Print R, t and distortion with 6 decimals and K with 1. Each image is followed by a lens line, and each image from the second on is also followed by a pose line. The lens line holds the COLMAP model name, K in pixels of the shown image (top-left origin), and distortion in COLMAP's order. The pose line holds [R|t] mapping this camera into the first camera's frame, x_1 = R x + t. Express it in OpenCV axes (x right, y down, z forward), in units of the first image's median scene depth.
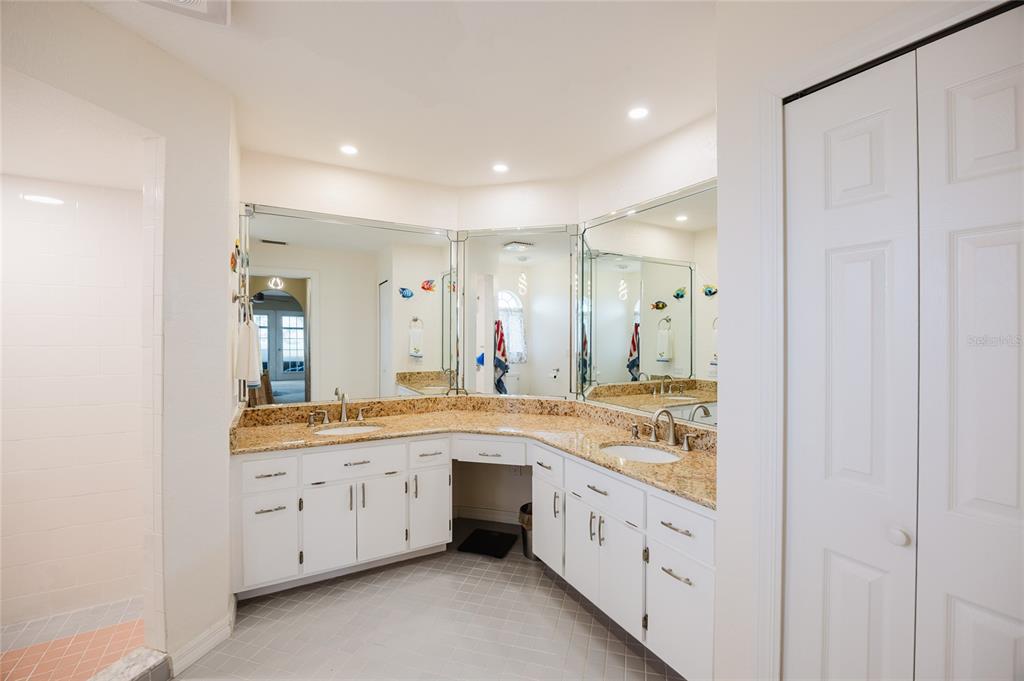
lens RADIAL K [[436.1, 0, 513.7], [0, 436.1, 335.5], [0, 0, 1]] dist [-0.019543, 0.000745]
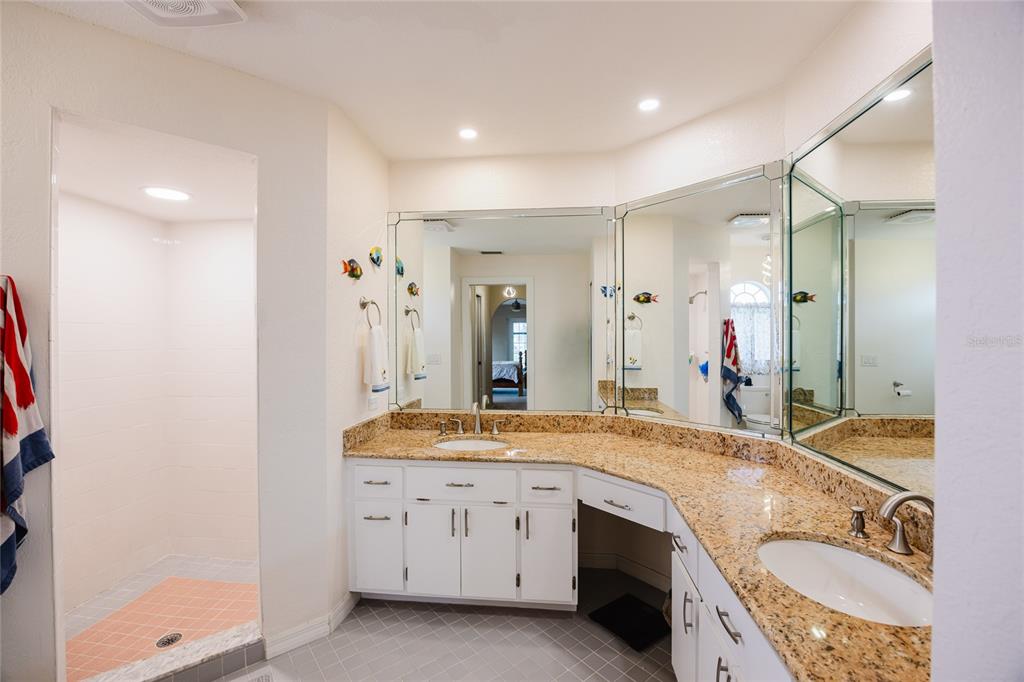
lens RADIAL K [[436.1, 0, 509.6], [0, 436.1, 343.2], [0, 0, 1]] dist [-0.019543, 0.000745]
pose [[0.815945, -0.002552, -0.578125, 0.189660], [0.007392, 0.999955, 0.006019, 0.001581], [0.578083, -0.009185, 0.815926, 0.276776]]
